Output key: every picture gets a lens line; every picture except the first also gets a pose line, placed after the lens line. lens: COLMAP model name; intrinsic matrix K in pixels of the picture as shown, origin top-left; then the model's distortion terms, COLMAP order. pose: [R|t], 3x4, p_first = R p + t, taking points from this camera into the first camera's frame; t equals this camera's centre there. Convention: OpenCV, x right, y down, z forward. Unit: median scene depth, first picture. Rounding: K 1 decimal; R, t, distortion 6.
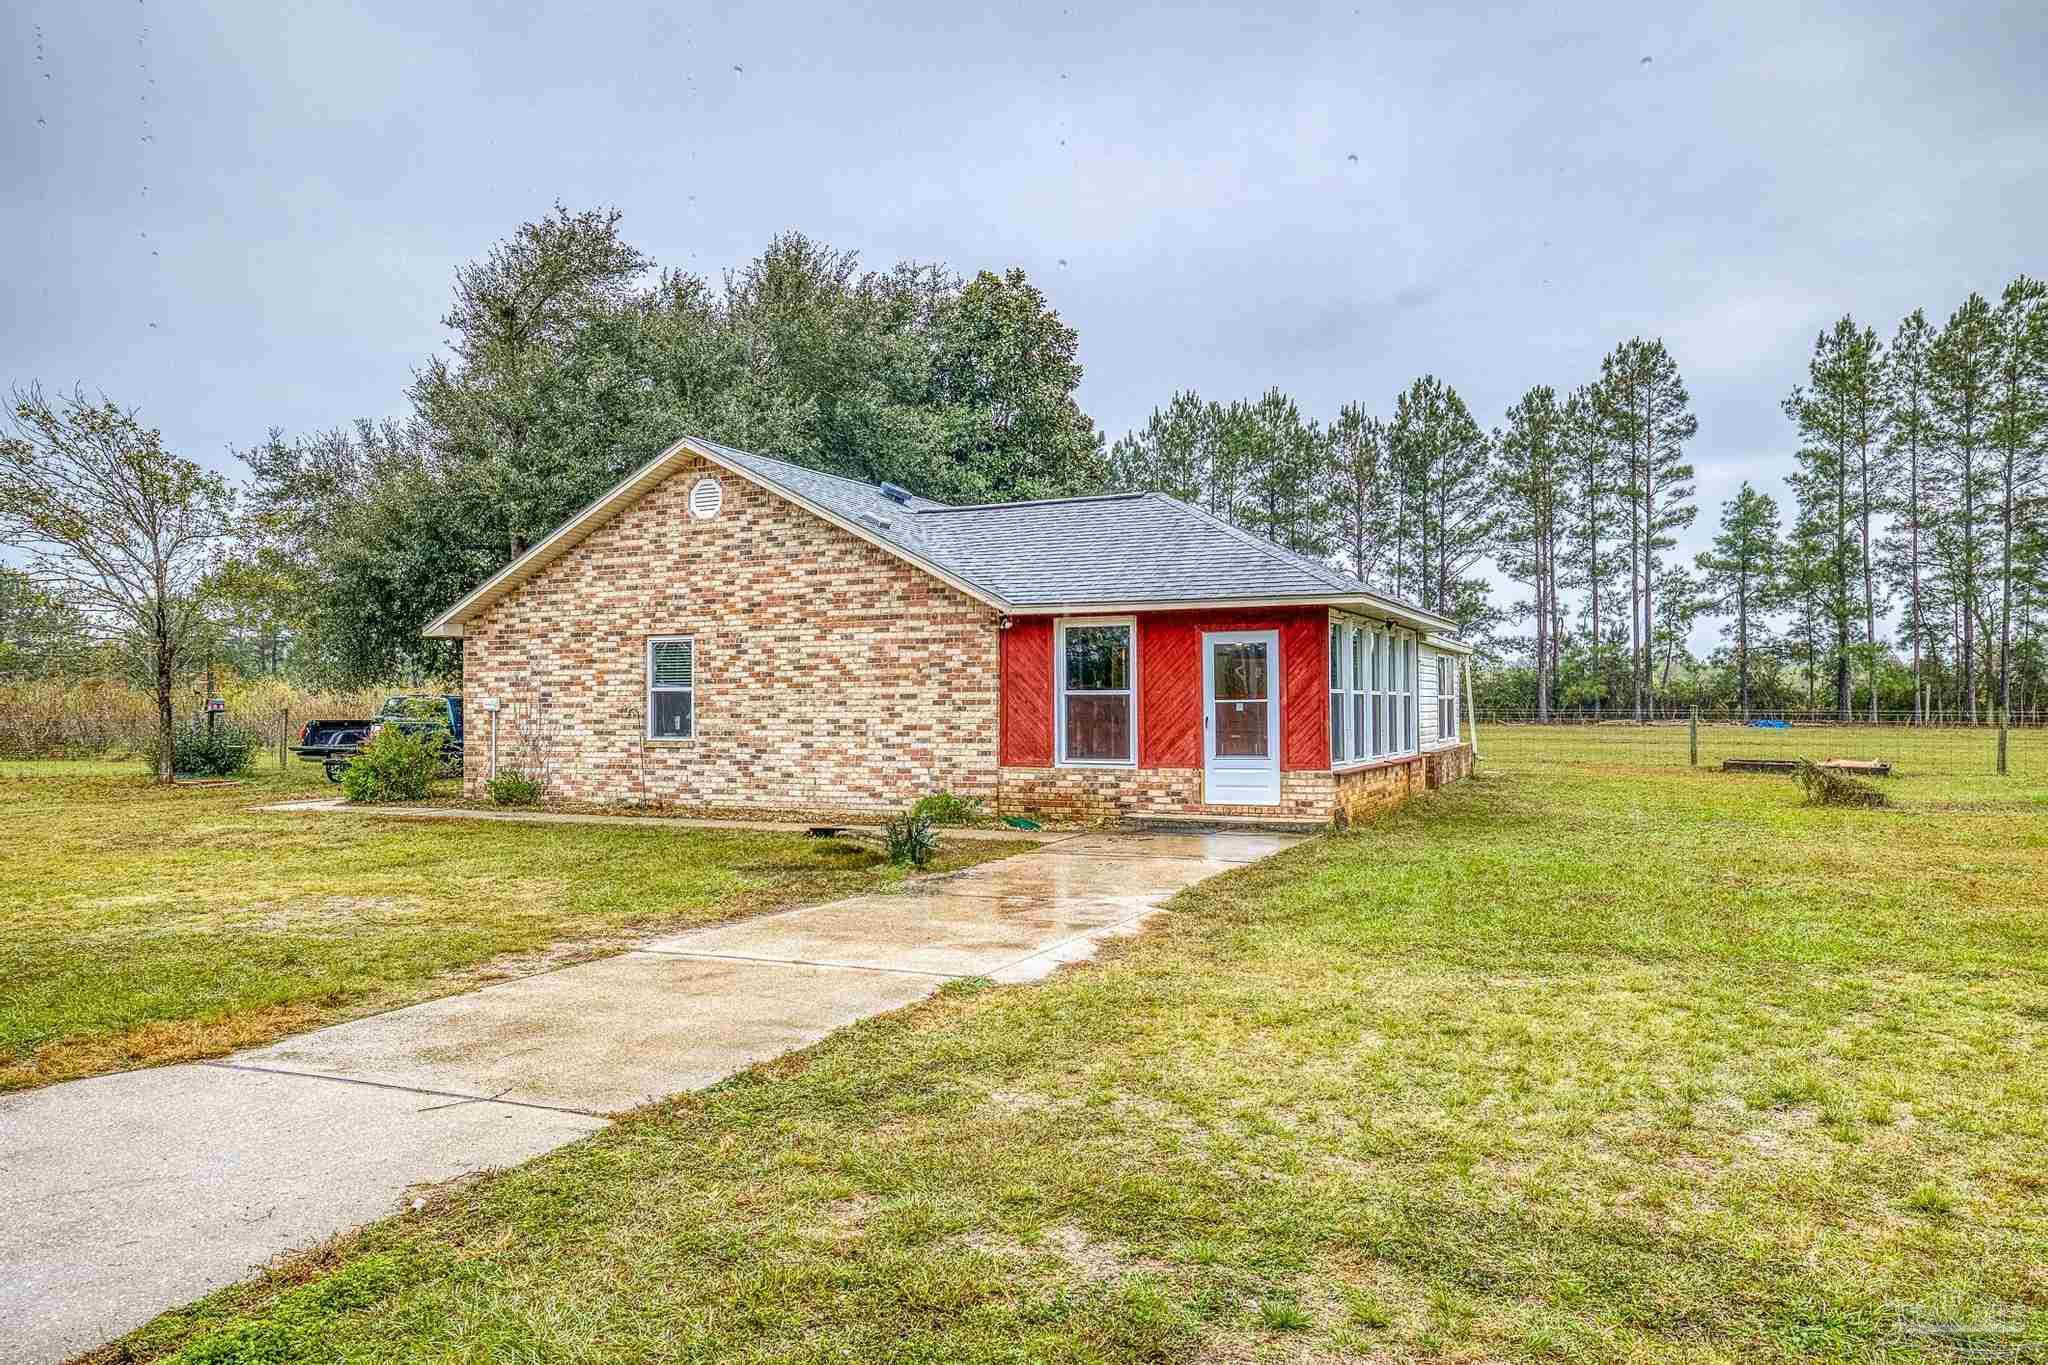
lens RADIAL K [[1392.3, 0, 1024.0], [0, 1392.3, 682.5], [0, 0, 1]] dist [-0.003599, 0.000431]
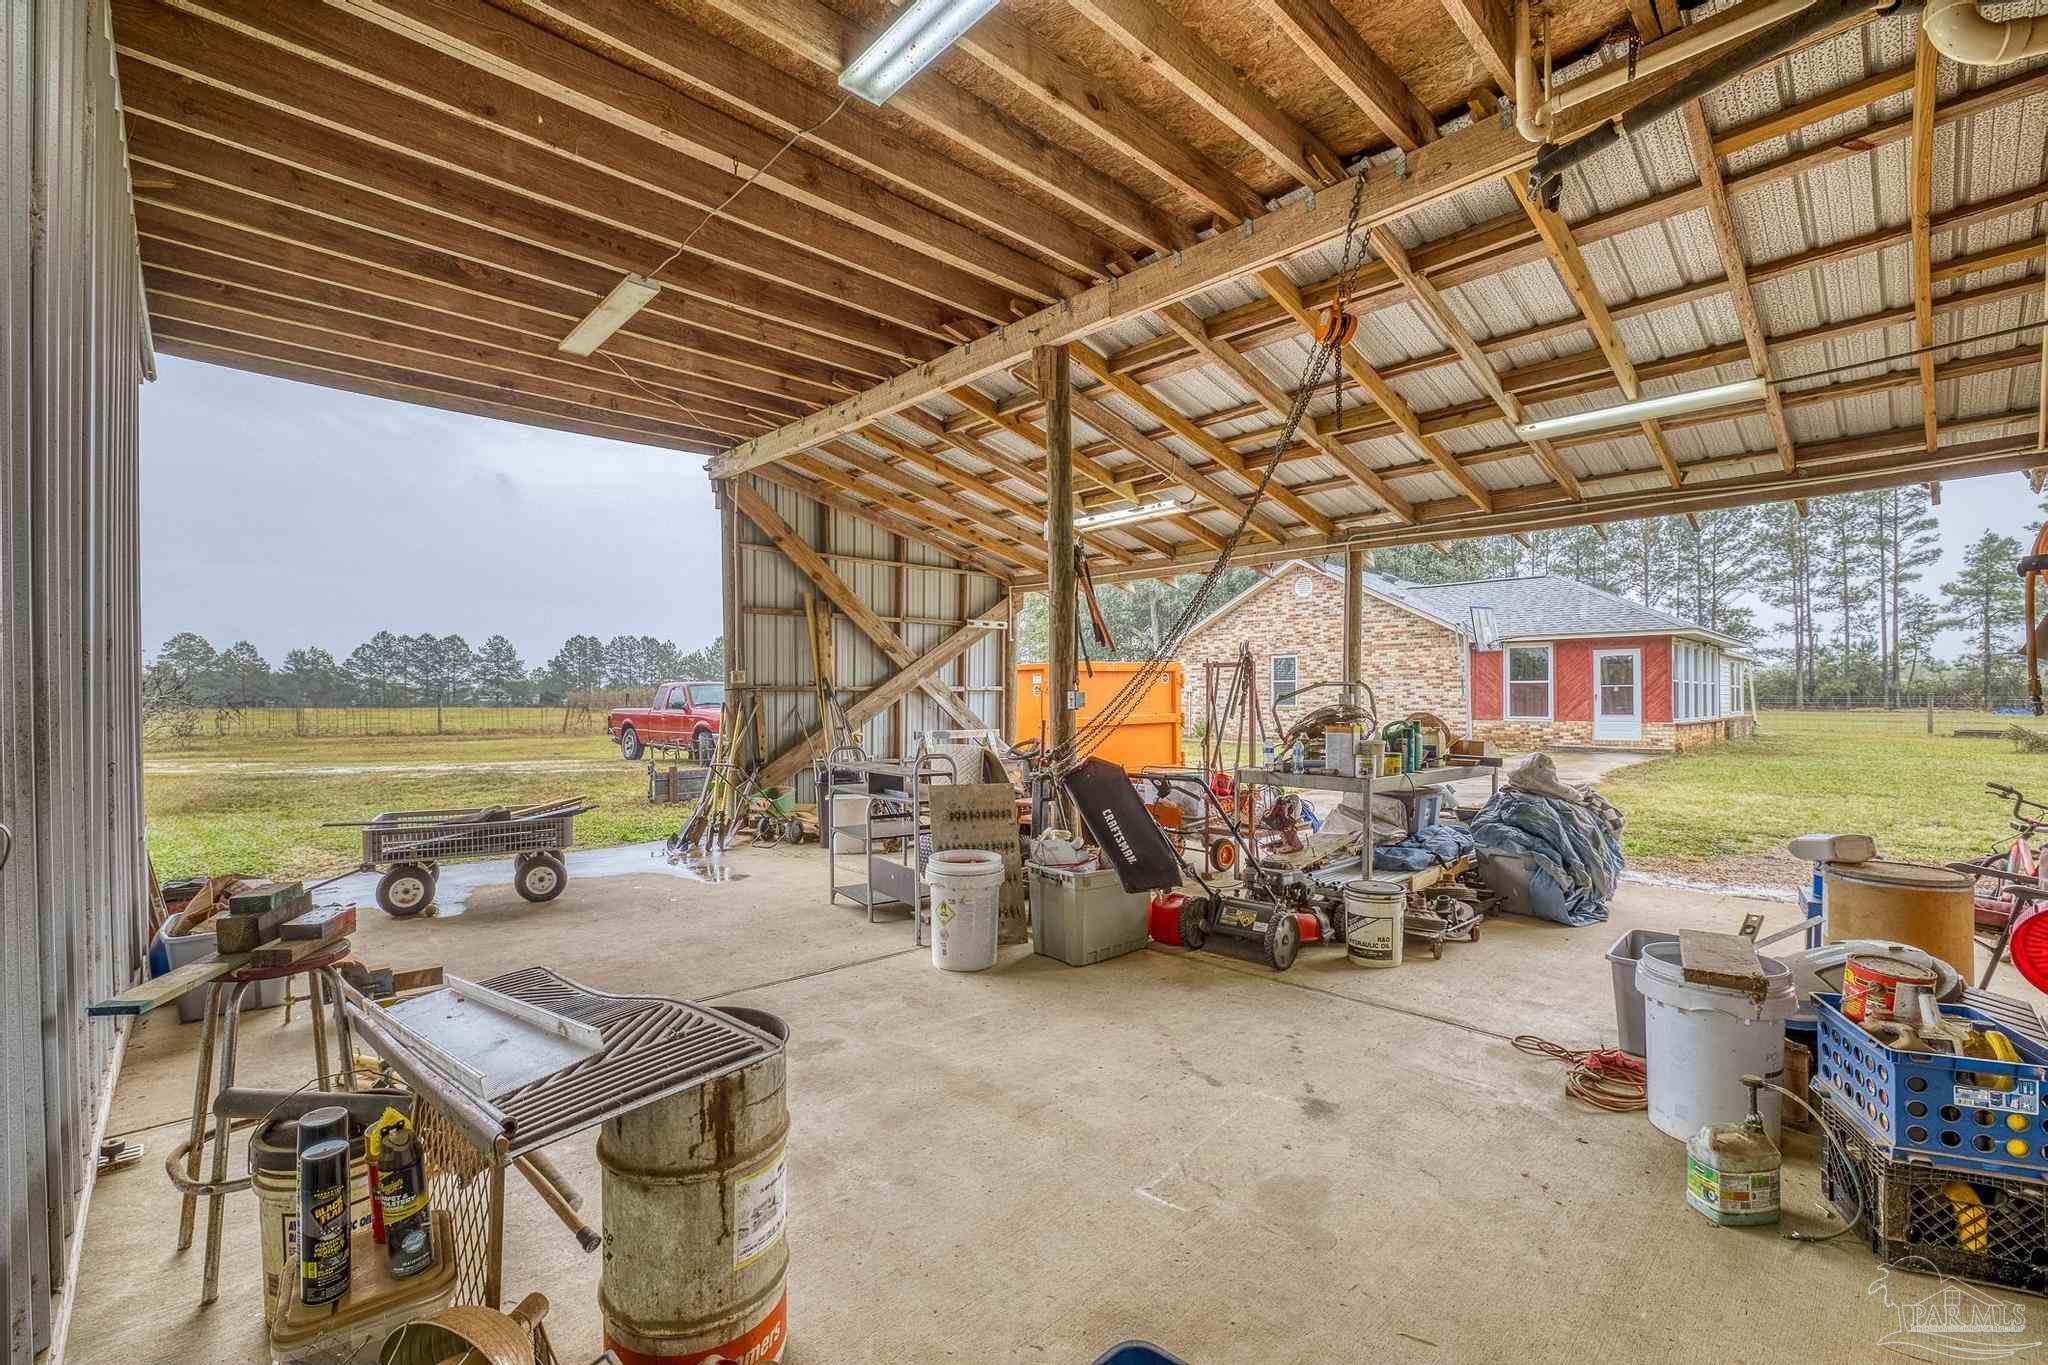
lens RADIAL K [[887.7, 0, 1024.0], [0, 887.7, 682.5], [0, 0, 1]] dist [-0.036504, 0.013620]
pose [[0.932770, -0.001229, -0.360471, -0.040552], [0.000902, 0.999999, -0.001076, 0.002252], [0.360472, 0.000678, 0.932770, -0.098143]]
